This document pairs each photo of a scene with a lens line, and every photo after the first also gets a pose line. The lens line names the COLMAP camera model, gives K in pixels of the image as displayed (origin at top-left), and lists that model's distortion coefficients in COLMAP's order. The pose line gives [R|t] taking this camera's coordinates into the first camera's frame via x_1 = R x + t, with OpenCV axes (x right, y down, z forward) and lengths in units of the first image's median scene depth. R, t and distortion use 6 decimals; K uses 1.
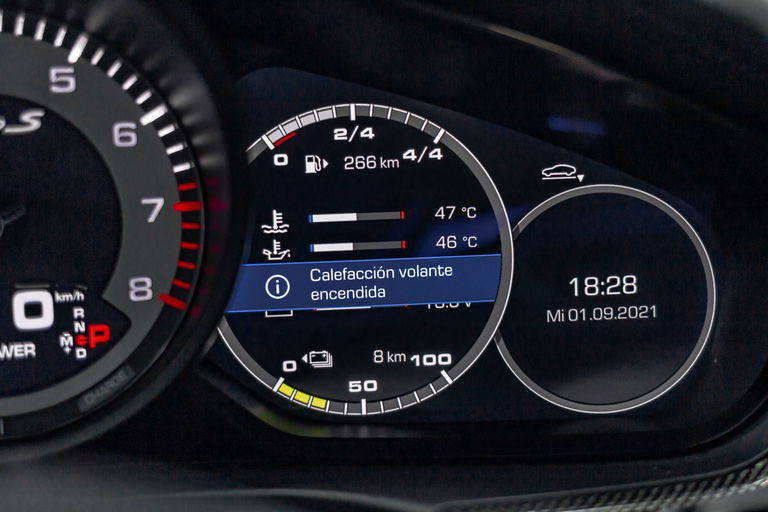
lens RADIAL K [[1235.4, 0, 385.5], [0, 1235.4, 256.3], [0, 0, 1]] dist [-0.085385, 0.000000]
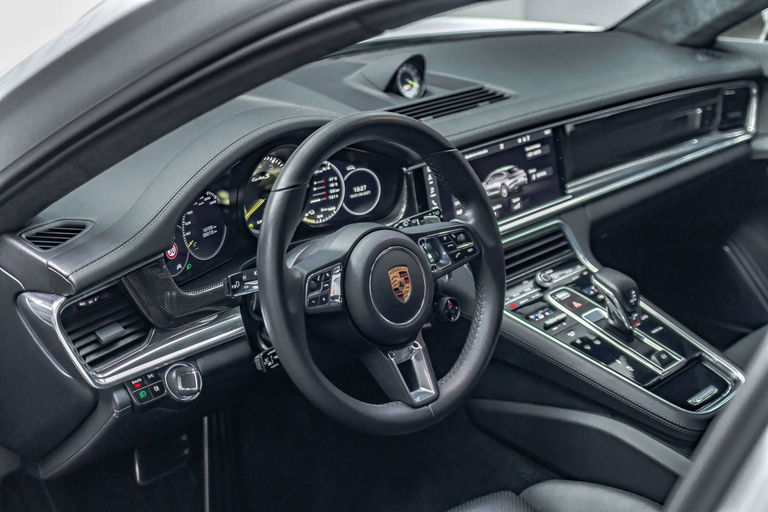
lens RADIAL K [[1235.4, 0, 383.7], [0, 1235.4, 256.2], [0, 0, 1]] dist [-0.085385, 0.000000]
pose [[0.873630, -0.178744, 0.452571, -2.093195], [0.118283, 0.980200, 0.158801, -0.501580], [-0.471995, -0.085202, 0.877475, -3.527492]]
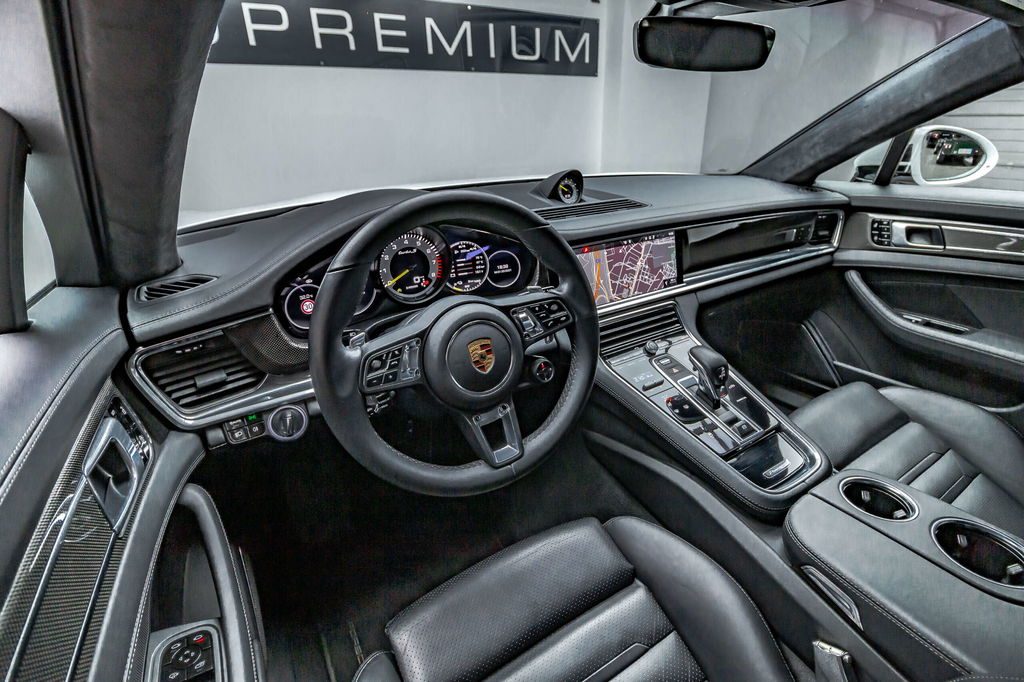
lens RADIAL K [[475.2, 0, 520.3], [0, 475.2, 340.9], [0, 0, 1]] dist [-0.010416, -0.000808]
pose [[0.966762, -0.129134, 0.220670, -0.331662], [0.078802, 0.971556, 0.223315, -0.147377], [-0.243231, -0.198503, 0.949440, -1.452078]]
